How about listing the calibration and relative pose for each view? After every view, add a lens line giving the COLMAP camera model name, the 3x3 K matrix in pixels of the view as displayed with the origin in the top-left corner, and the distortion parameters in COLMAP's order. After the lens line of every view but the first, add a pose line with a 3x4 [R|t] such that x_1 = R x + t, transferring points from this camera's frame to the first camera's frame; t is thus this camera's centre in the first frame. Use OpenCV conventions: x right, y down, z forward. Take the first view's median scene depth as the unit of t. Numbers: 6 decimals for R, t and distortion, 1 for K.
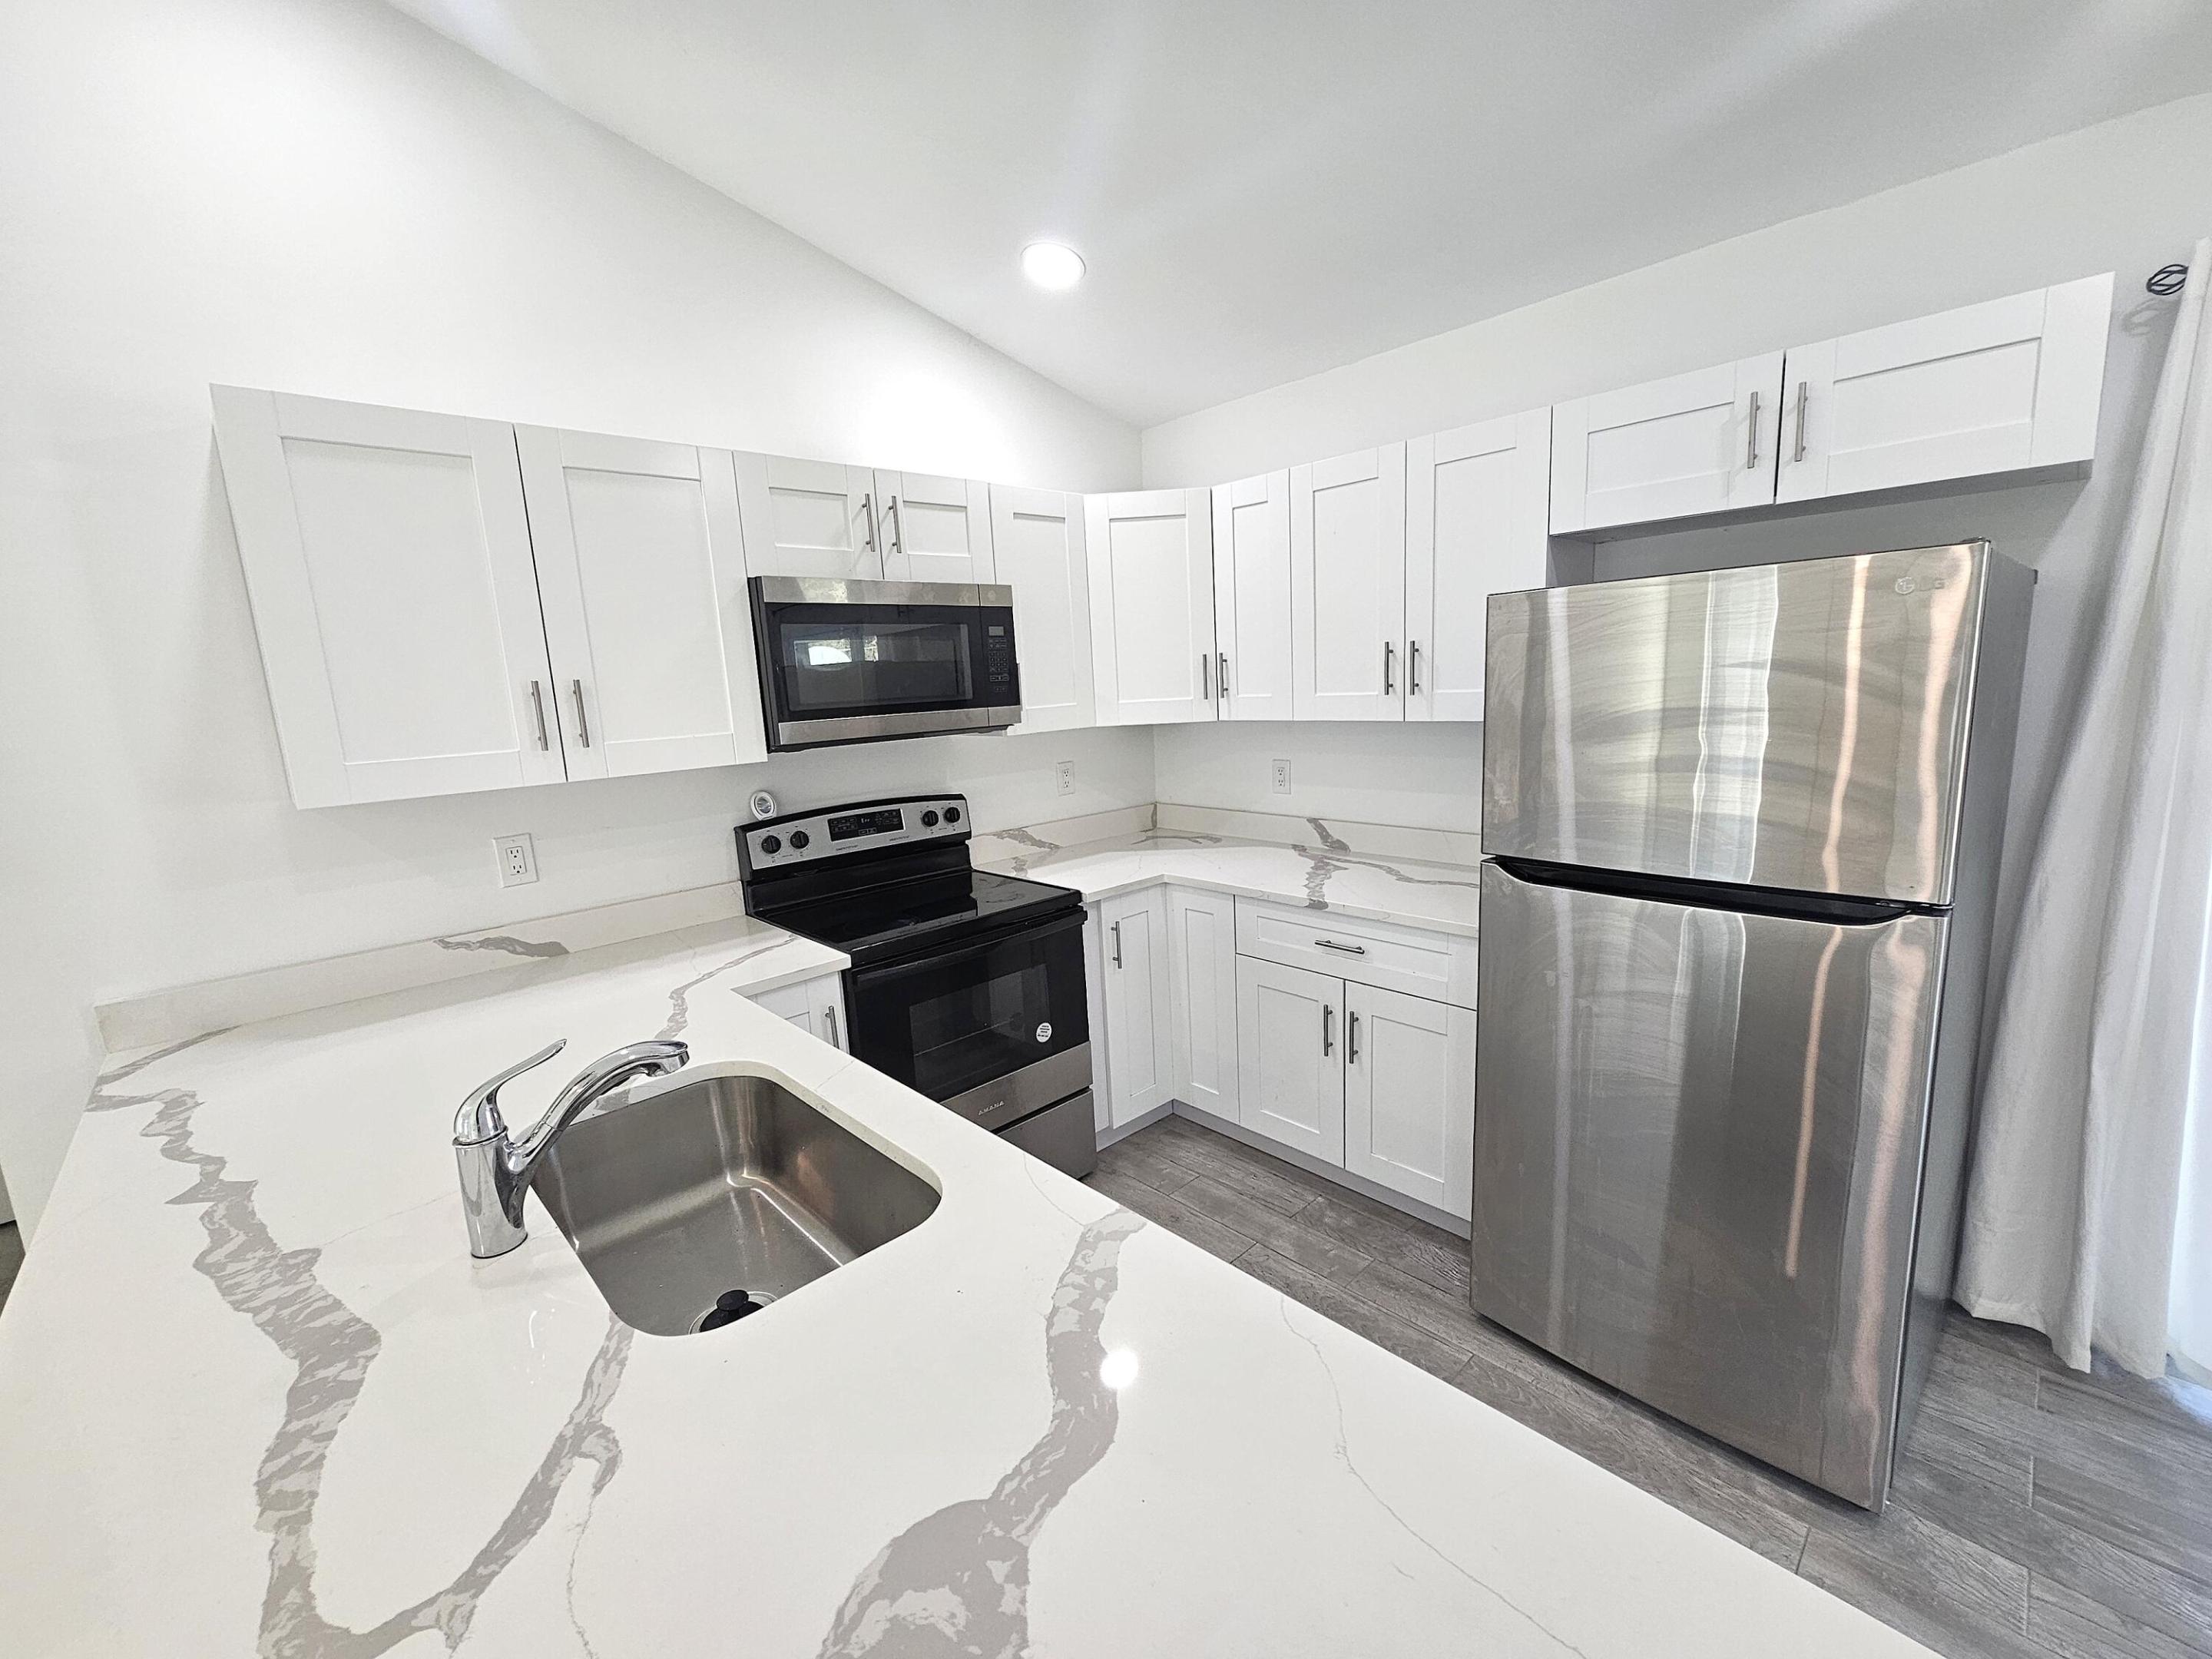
lens RADIAL K [[902.5, 0, 1107.8], [0, 902.5, 831.8], [0, 0, 1]] dist [0.000086, -0.000215]
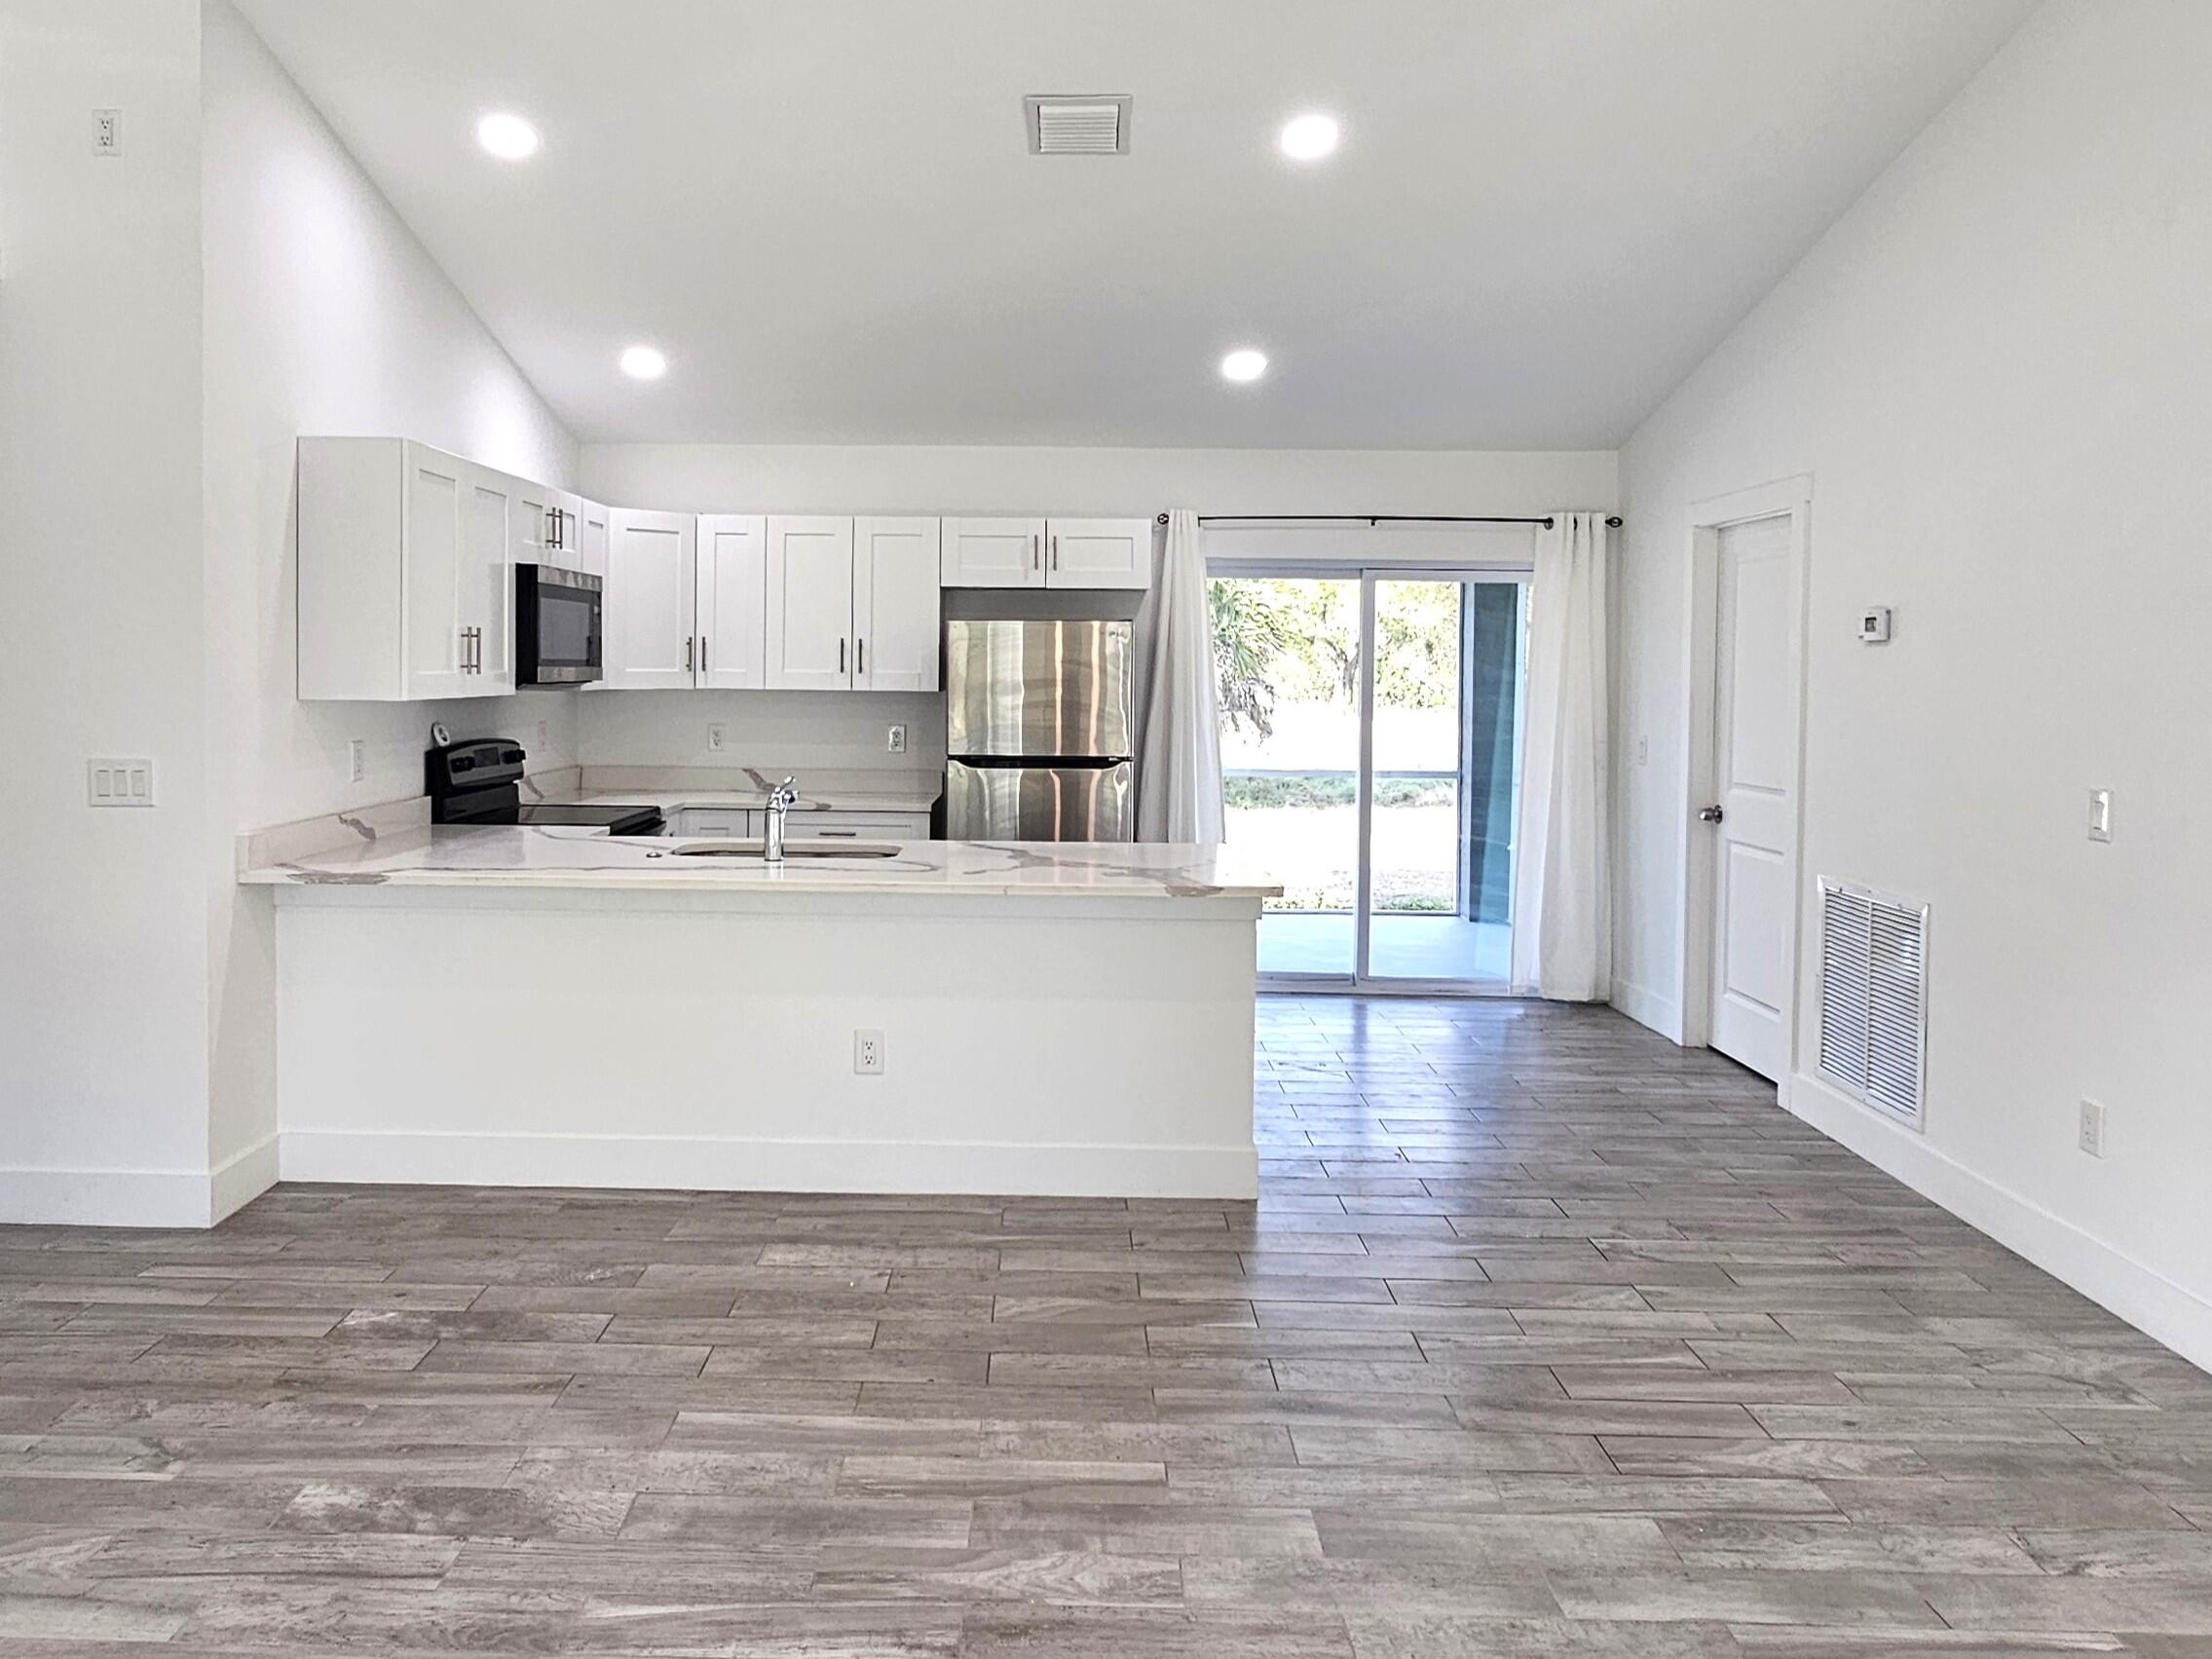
lens RADIAL K [[1592.2, 0, 1016.4], [0, 1592.2, 709.8], [0, 0, 1]] dist [0.000495, -0.003965]
pose [[0.704895, 0.037452, 0.708322, -1.382633], [0.076937, 0.988676, -0.128840, 0.278793], [-0.705127, 0.145315, 0.694031, -1.062697]]
